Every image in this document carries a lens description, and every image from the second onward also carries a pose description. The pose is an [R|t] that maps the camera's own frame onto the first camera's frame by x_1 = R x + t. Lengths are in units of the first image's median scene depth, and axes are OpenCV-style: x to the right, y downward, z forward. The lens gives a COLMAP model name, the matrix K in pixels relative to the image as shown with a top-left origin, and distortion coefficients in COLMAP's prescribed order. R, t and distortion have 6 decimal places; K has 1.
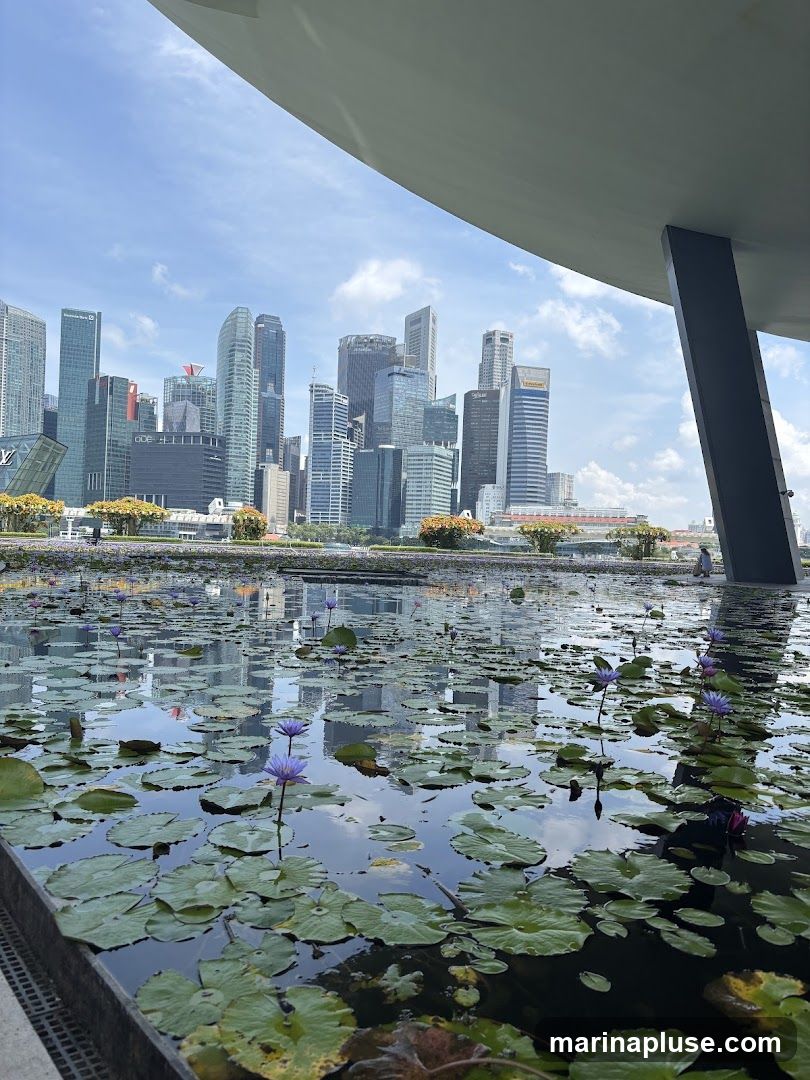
lens RADIAL K [[819.9, 0, 405.0], [0, 819.9, 540.0], [0, 0, 1]] dist [0.052750, -0.060861]
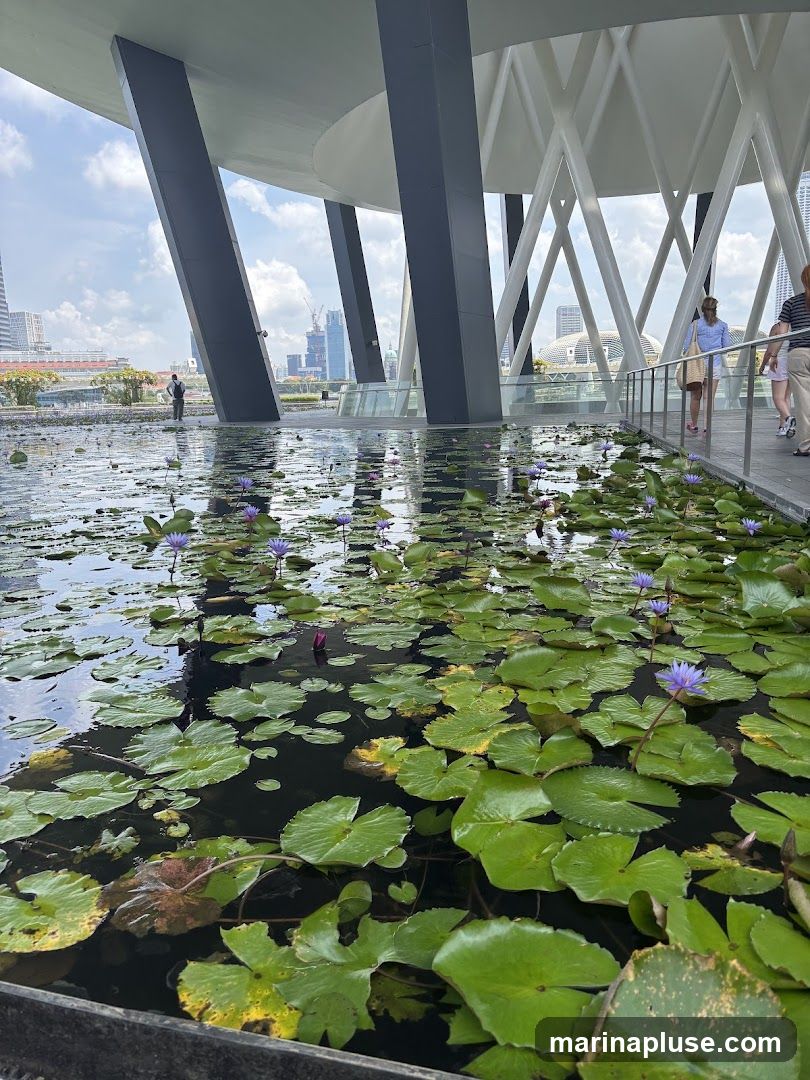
lens RADIAL K [[819.9, 0, 405.0], [0, 819.9, 540.0], [0, 0, 1]] dist [0.052750, -0.060861]
pose [[0.822573, -0.160780, 0.545458, -0.094678], [0.055646, 0.977353, 0.204169, -0.034752], [-0.565931, -0.137592, 0.812890, -0.041323]]
